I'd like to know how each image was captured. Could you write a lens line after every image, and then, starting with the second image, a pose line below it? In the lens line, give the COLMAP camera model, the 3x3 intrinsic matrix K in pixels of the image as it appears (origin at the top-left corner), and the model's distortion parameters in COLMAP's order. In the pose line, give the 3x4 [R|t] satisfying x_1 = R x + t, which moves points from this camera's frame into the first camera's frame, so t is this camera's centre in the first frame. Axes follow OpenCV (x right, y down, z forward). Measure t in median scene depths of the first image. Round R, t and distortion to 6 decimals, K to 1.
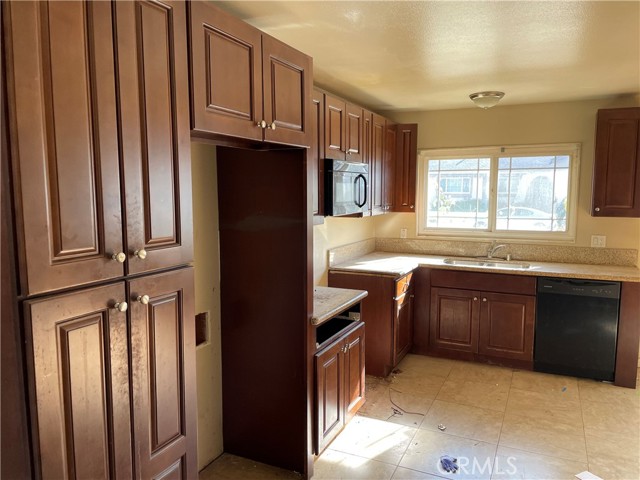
lens RADIAL K [[489.0, 0, 316.1], [0, 489.0, 237.1], [0, 0, 1]] dist [0.083830, -0.097090]
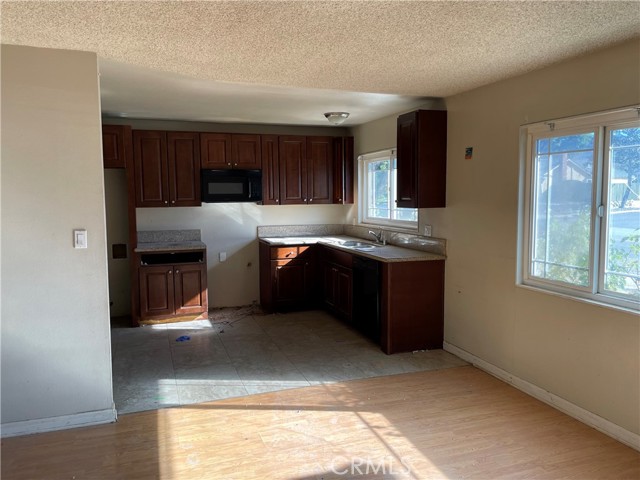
lens RADIAL K [[489.0, 0, 316.1], [0, 489.0, 237.1], [0, 0, 1]] dist [0.083830, -0.097090]
pose [[0.708210, 0.064828, -0.703019, 1.262811], [-0.064986, 0.997534, 0.026519, 0.007967], [0.703004, 0.026905, 0.710677, 0.045766]]
